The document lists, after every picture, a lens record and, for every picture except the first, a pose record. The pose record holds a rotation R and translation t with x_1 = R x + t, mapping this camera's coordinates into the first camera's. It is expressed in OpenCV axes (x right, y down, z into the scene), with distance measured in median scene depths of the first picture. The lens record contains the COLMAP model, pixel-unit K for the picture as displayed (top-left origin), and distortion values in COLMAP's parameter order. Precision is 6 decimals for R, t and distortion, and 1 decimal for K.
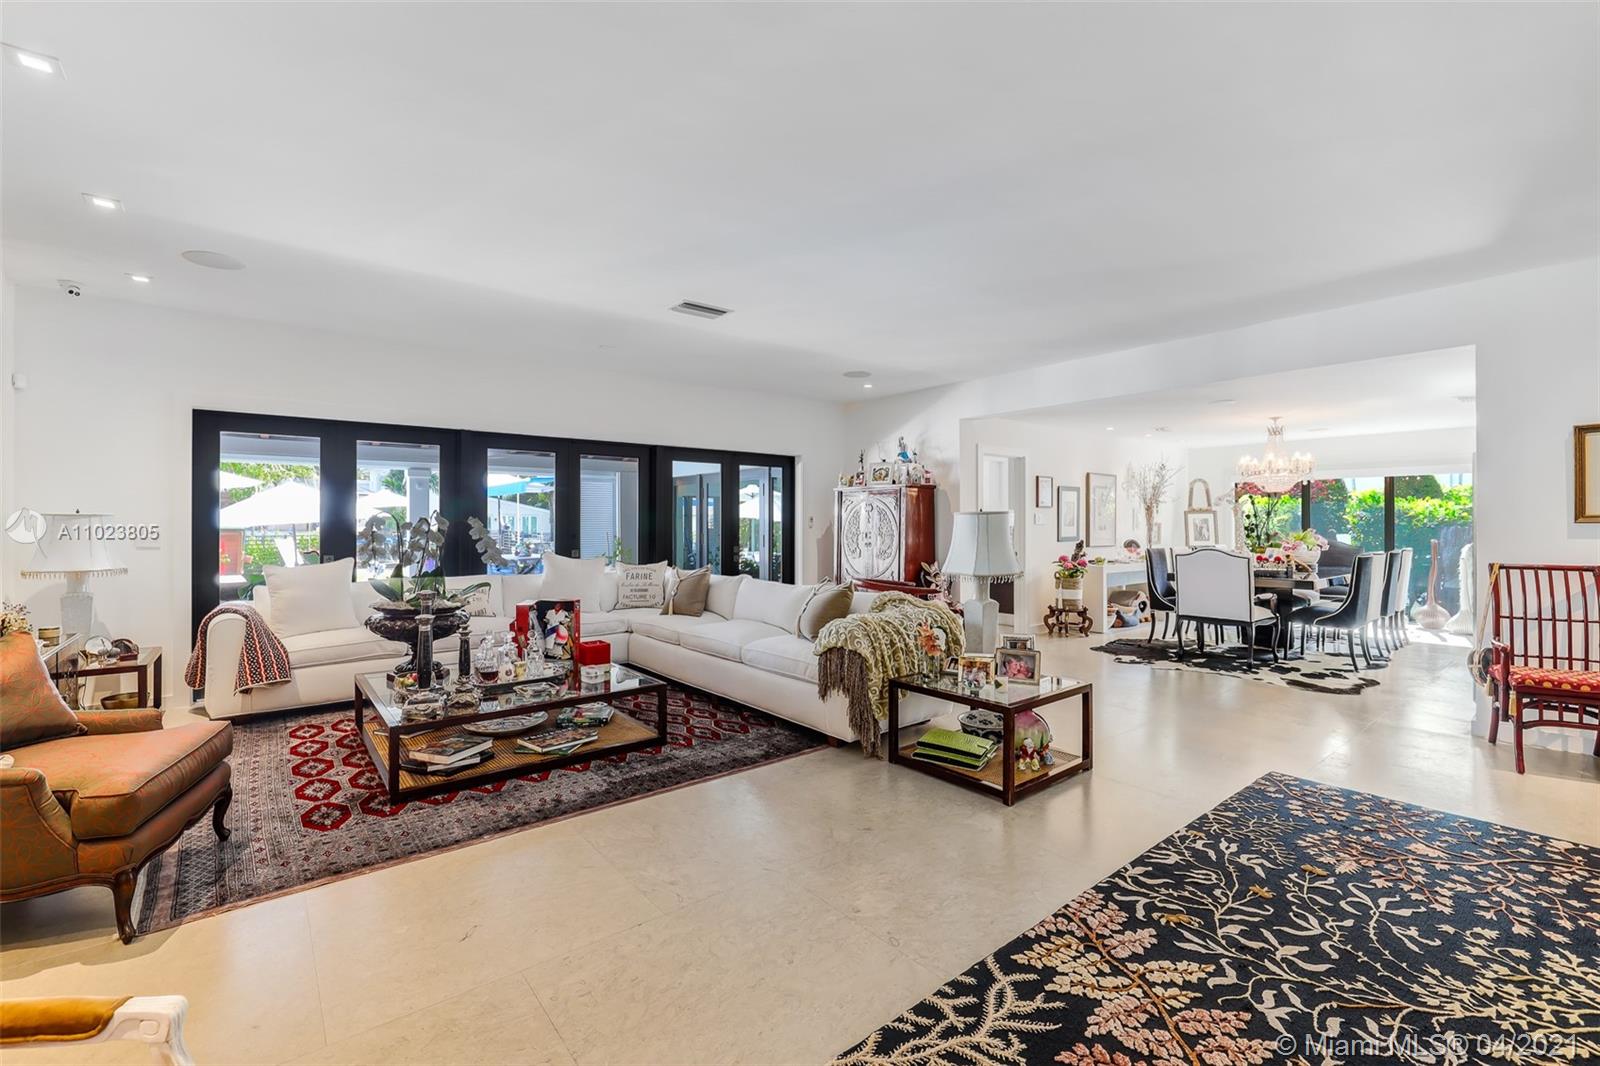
lens RADIAL K [[683.4, 0, 800.0], [0, 683.4, 533.0], [0, 0, 1]] dist [-0.011234, -0.000212]
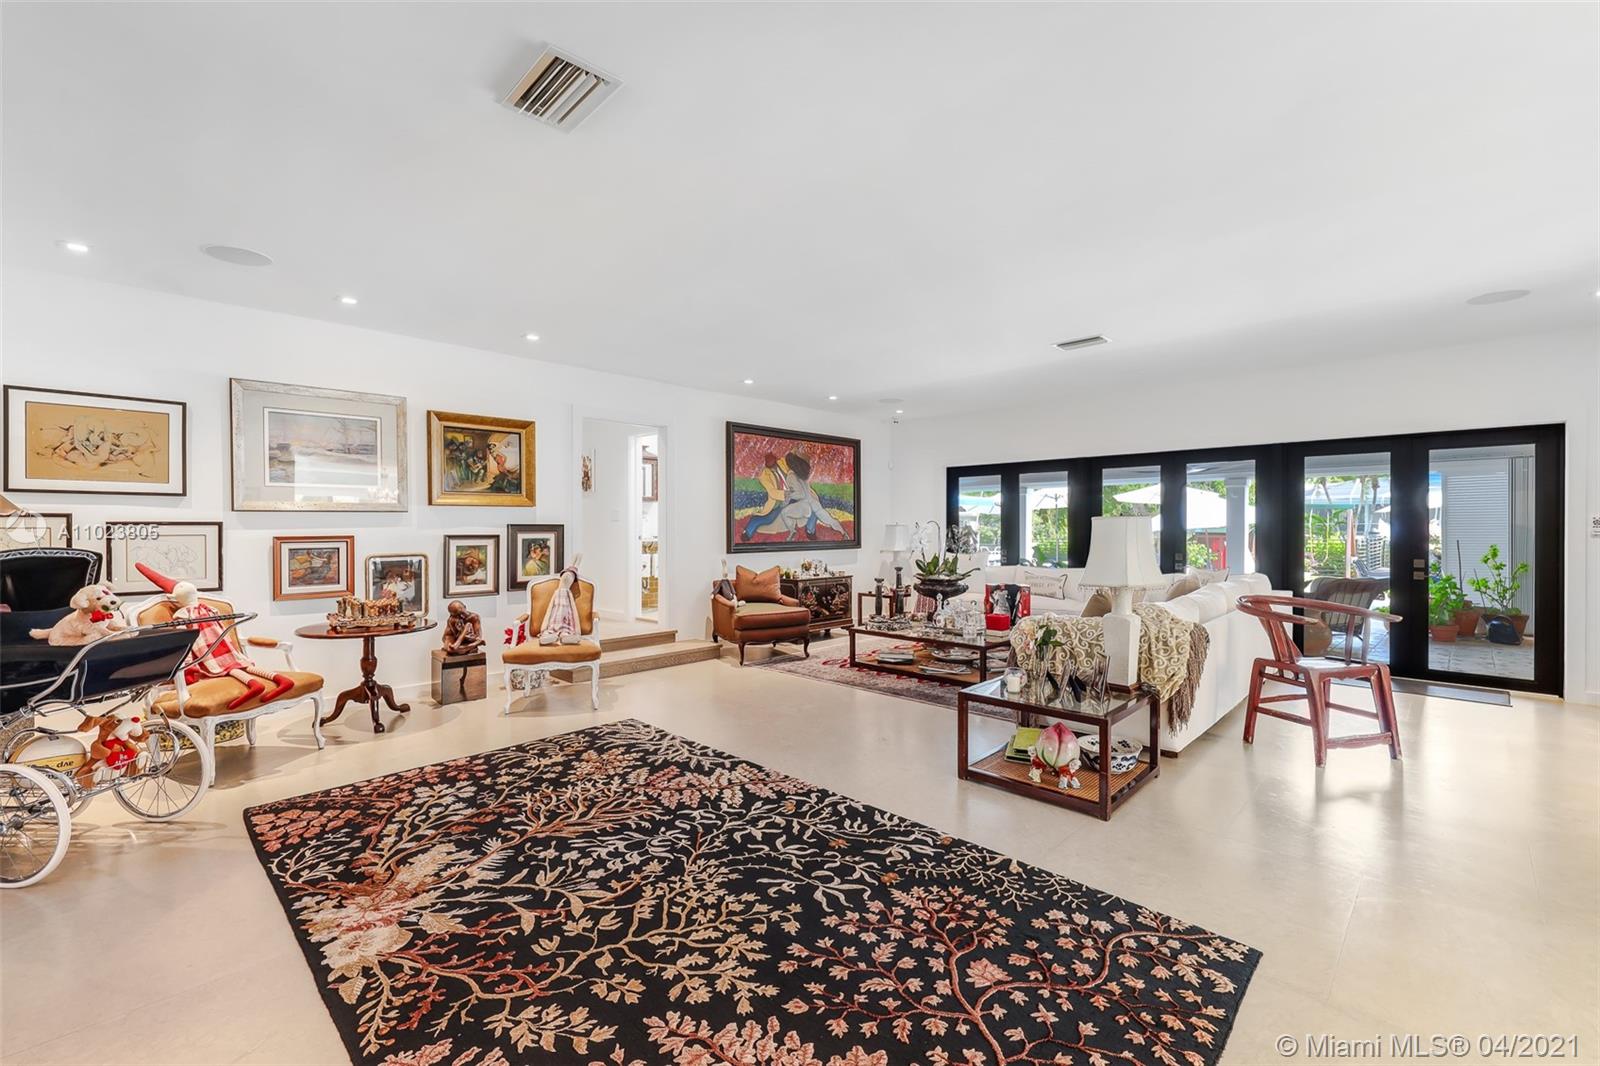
lens RADIAL K [[680.9, 0, 800.0], [0, 680.9, 533.0], [0, 0, 1]] dist [-0.000318, 0.000085]
pose [[0.111865, 0.006152, -0.993704, 1.866290], [-0.016196, 0.999859, 0.004367, -0.009638], [0.993591, 0.015605, 0.111949, 0.808294]]
